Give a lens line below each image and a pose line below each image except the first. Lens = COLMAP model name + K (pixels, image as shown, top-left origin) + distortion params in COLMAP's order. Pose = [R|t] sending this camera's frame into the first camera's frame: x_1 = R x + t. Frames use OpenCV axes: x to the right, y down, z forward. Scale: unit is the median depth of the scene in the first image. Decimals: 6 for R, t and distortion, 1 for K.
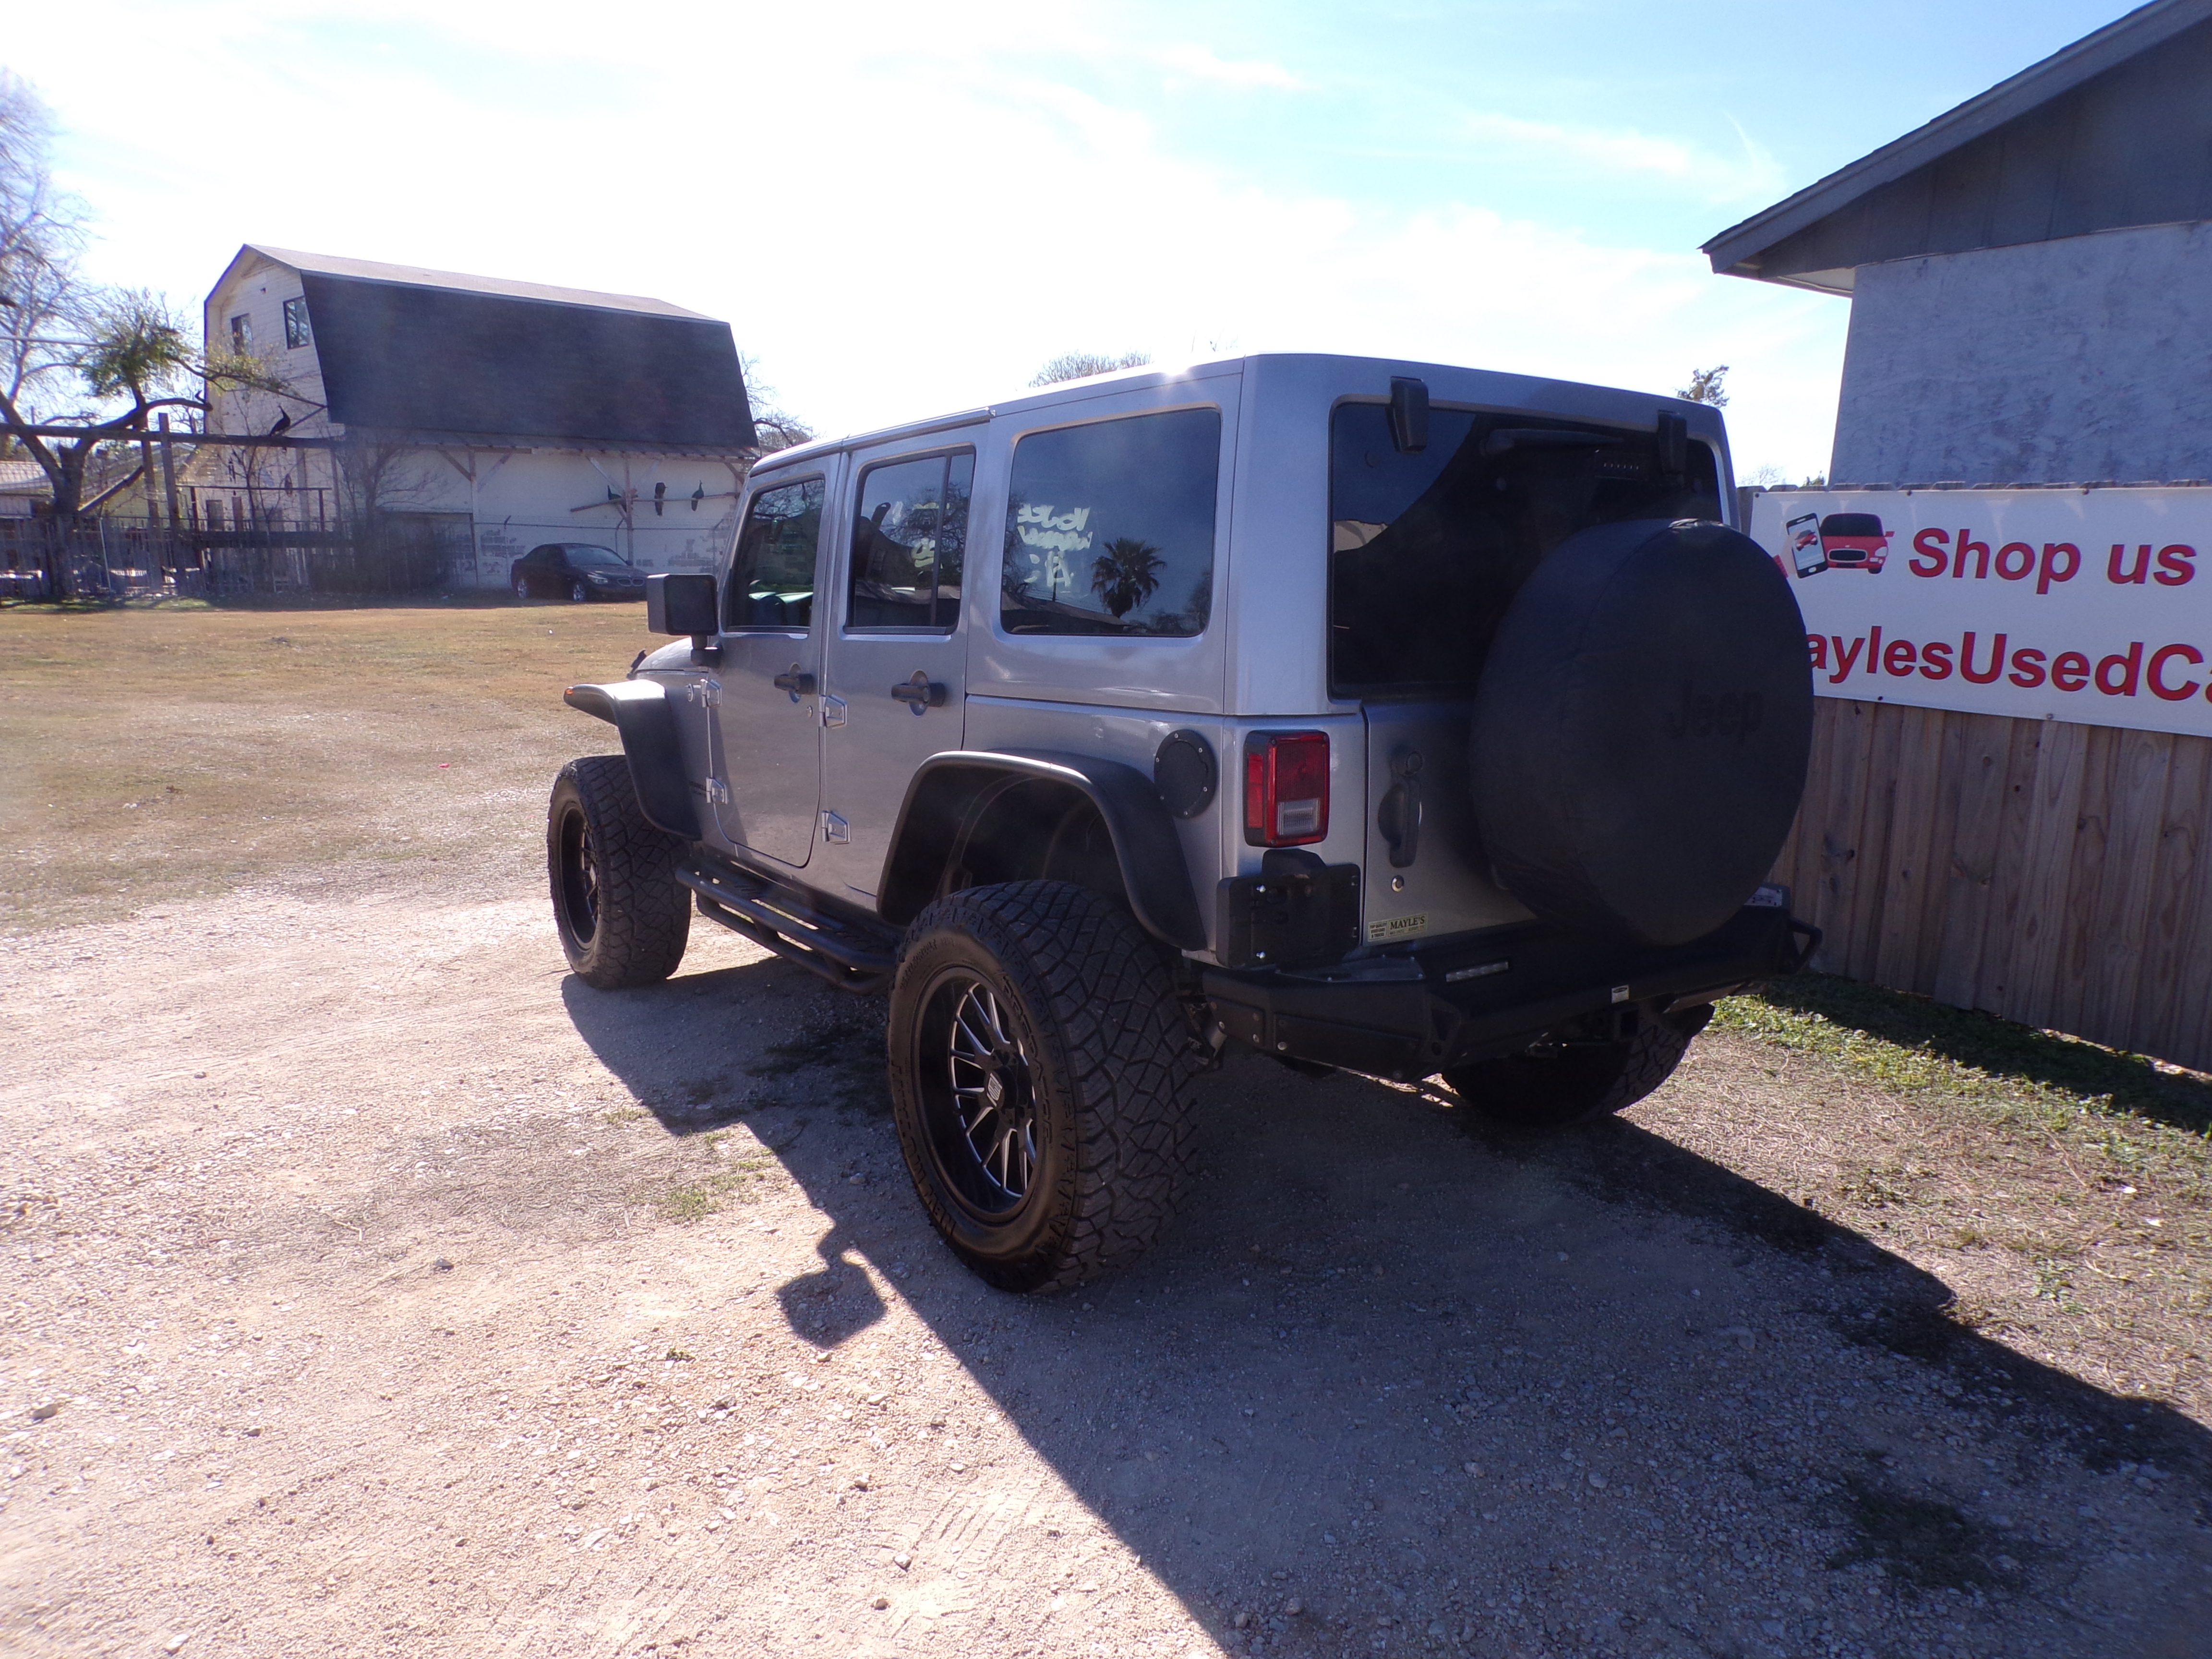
lens RADIAL K [[1520.9, 0, 1112.8], [0, 1520.9, 840.9], [0, 0, 1]] dist [-0.010593, 0.046573]
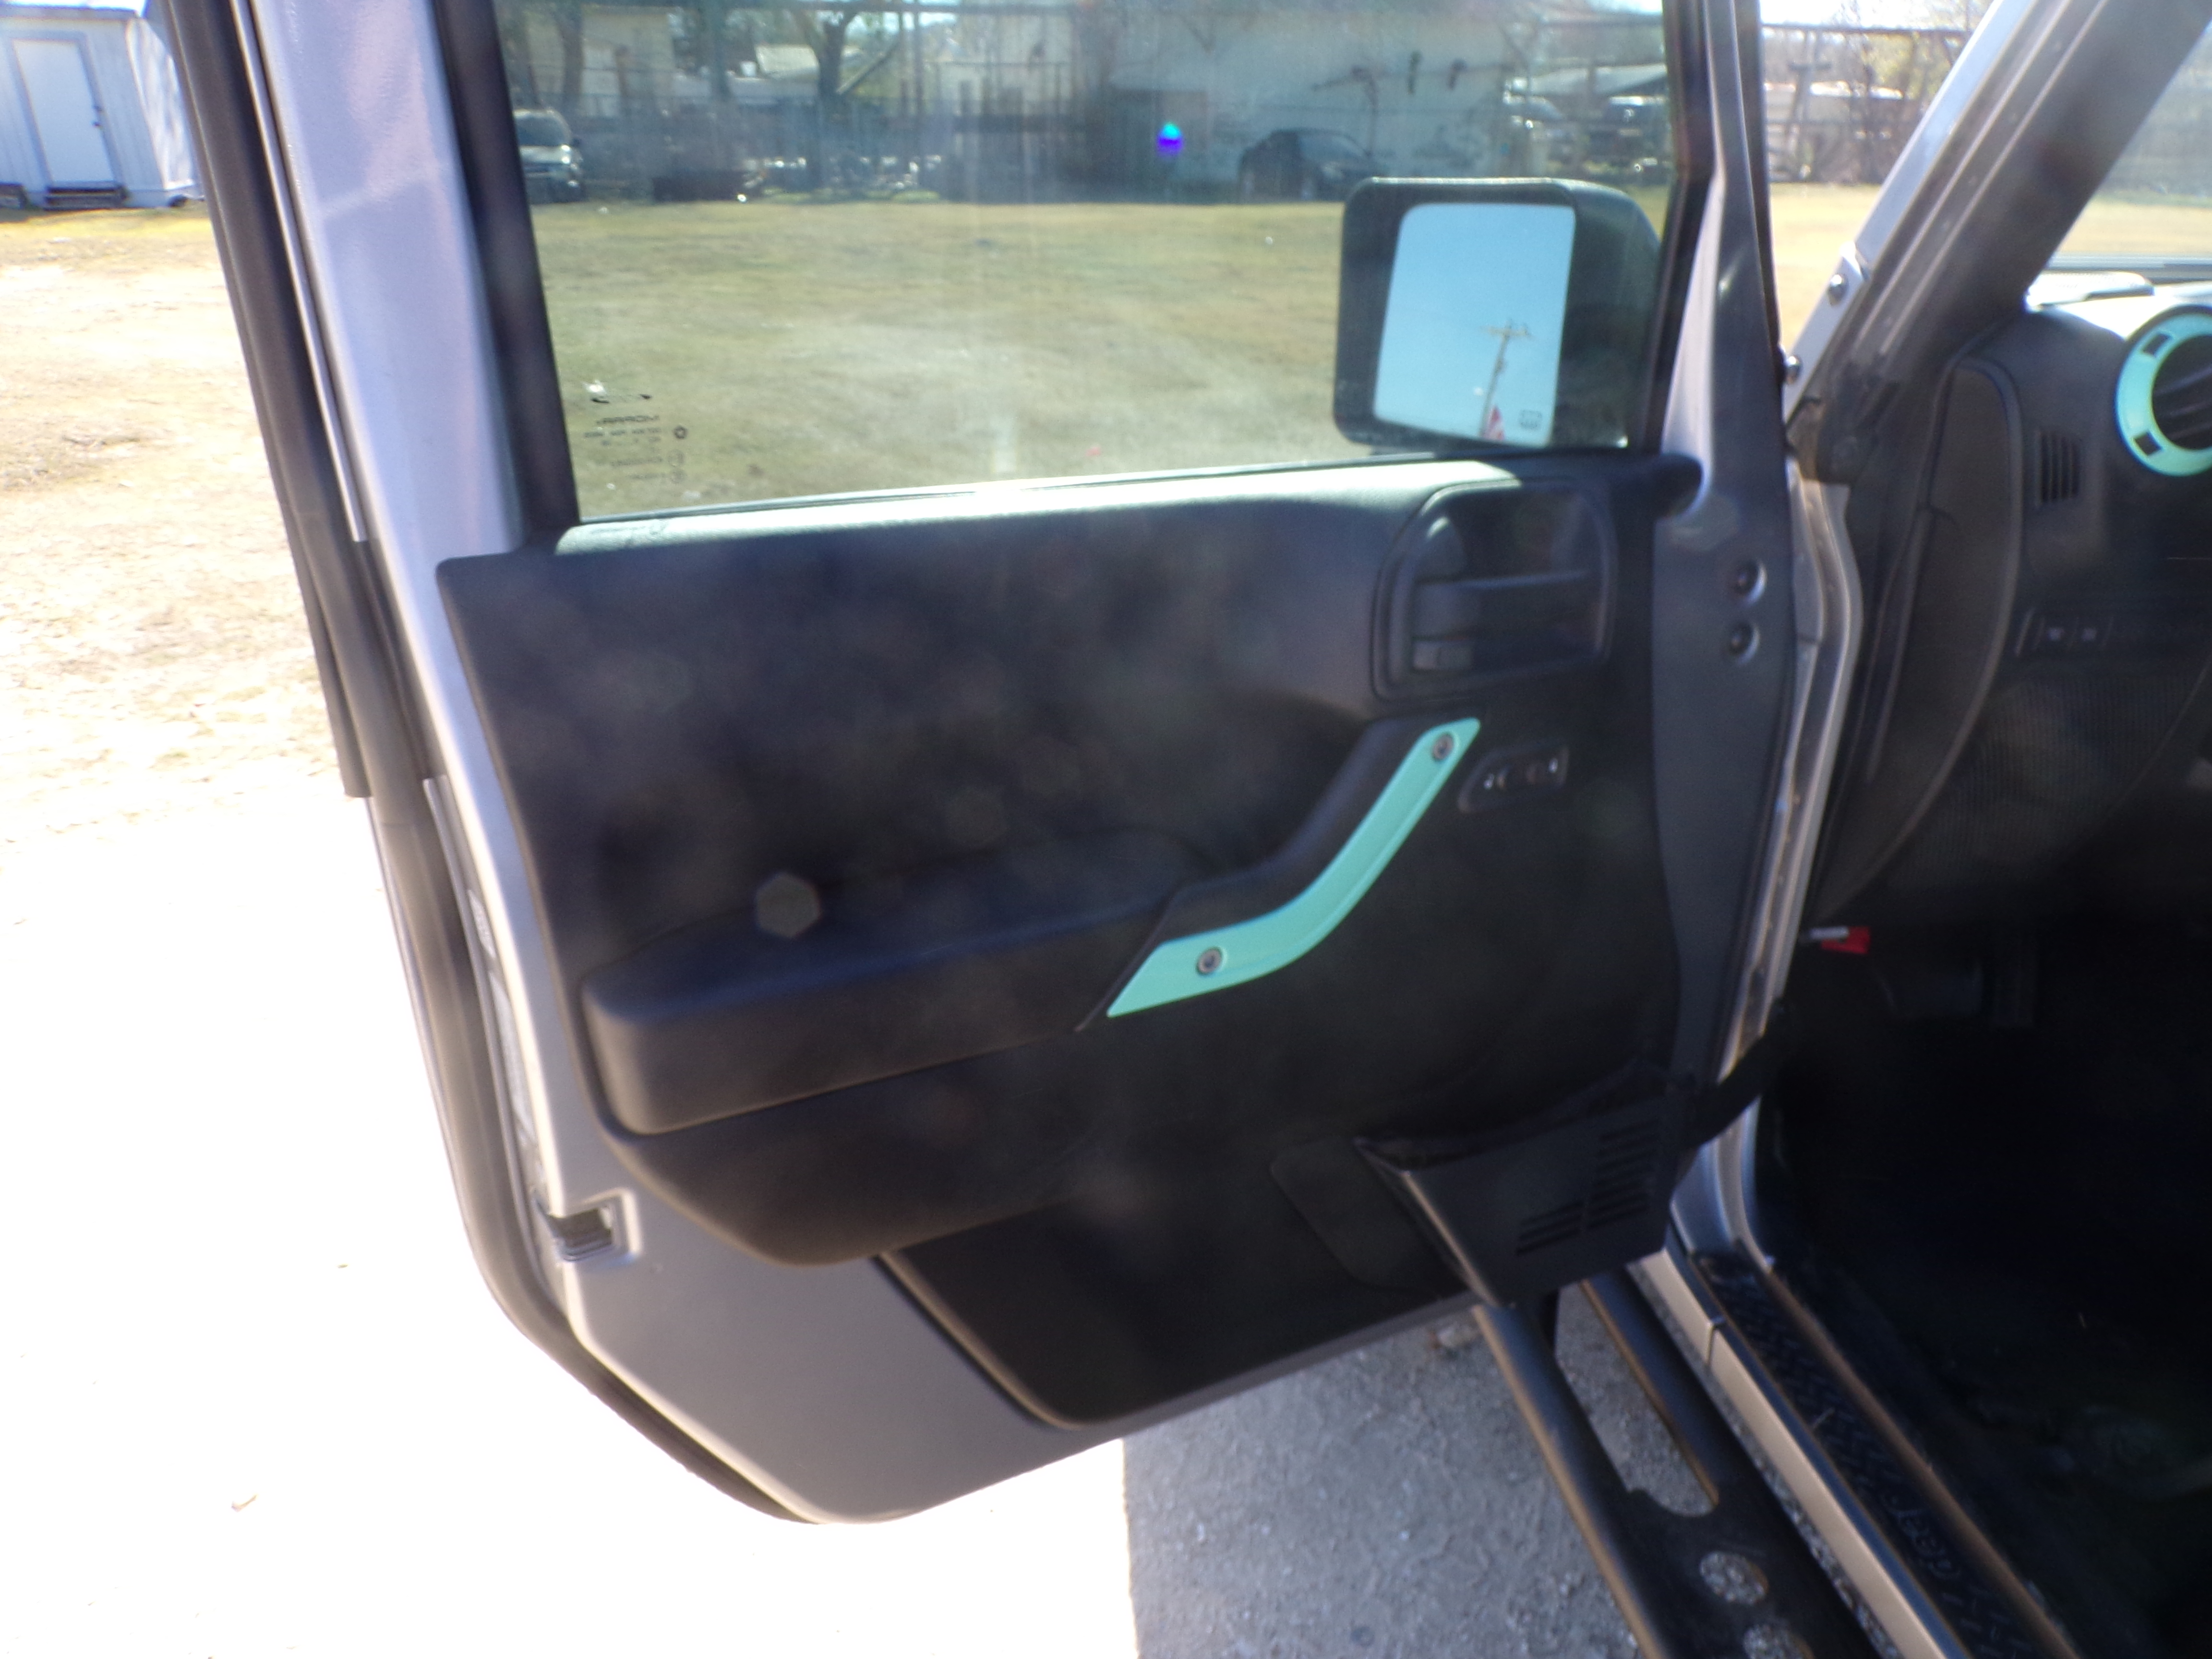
lens RADIAL K [[1520.9, 0, 1112.8], [0, 1520.9, 840.9], [0, 0, 1]] dist [-0.010593, 0.046573]
pose [[0.899127, 0.189703, -0.394442, -0.038025], [-0.090209, 0.962162, 0.257111, -0.018871], [0.428292, -0.195593, 0.882219, 0.111489]]
